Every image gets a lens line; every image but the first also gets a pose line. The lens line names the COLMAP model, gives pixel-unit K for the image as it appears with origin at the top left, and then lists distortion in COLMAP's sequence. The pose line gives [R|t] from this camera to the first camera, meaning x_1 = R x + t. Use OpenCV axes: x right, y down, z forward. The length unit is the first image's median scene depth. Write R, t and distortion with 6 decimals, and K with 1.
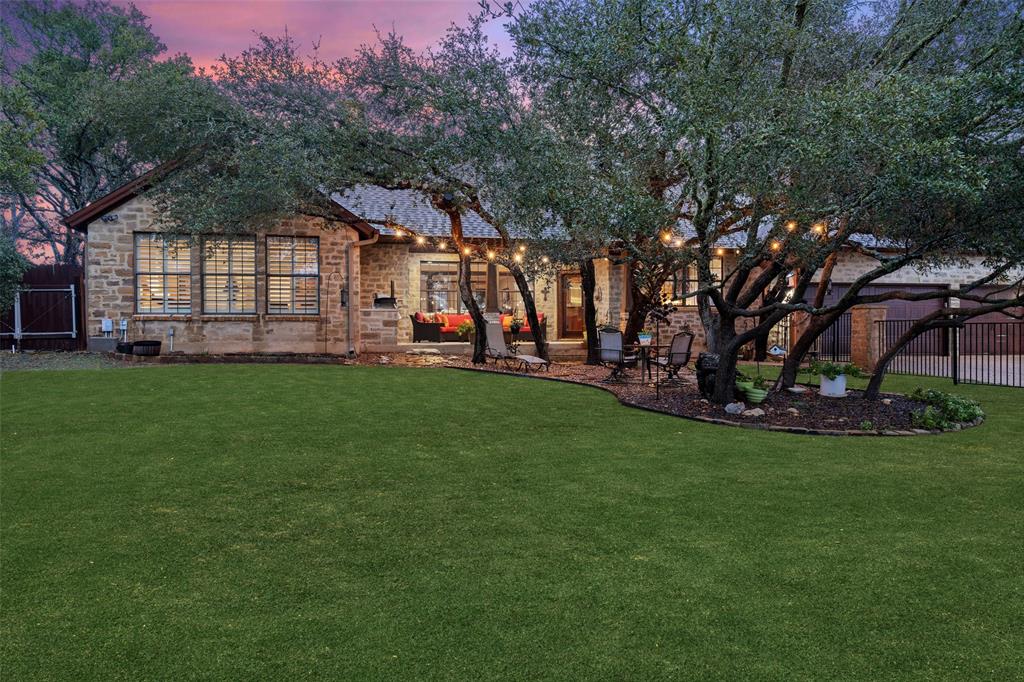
lens RADIAL K [[714.3, 0, 510.2], [0, 714.3, 348.9], [0, 0, 1]] dist [0.001811, 0.001584]
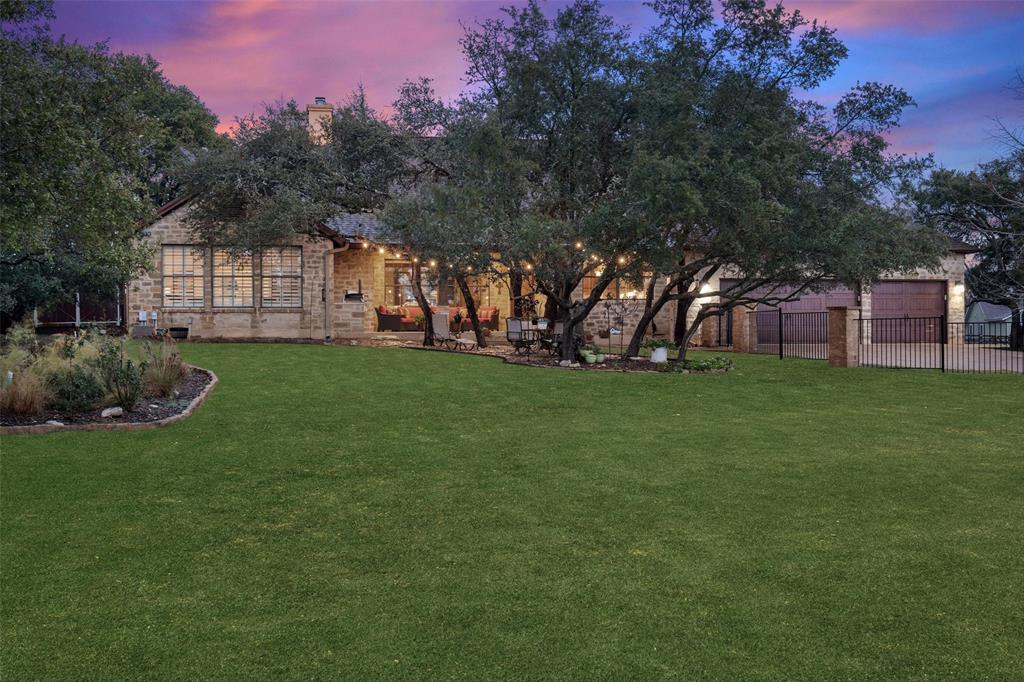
lens RADIAL K [[1108.6, 0, 510.0], [0, 1108.6, 343.0], [0, 0, 1]] dist [-0.002494, 0.000000]
pose [[0.999706, -0.001557, -0.024203, 0.146113], [0.001174, 0.999874, -0.015854, 0.045974], [0.024224, 0.015821, 0.999581, -0.943991]]
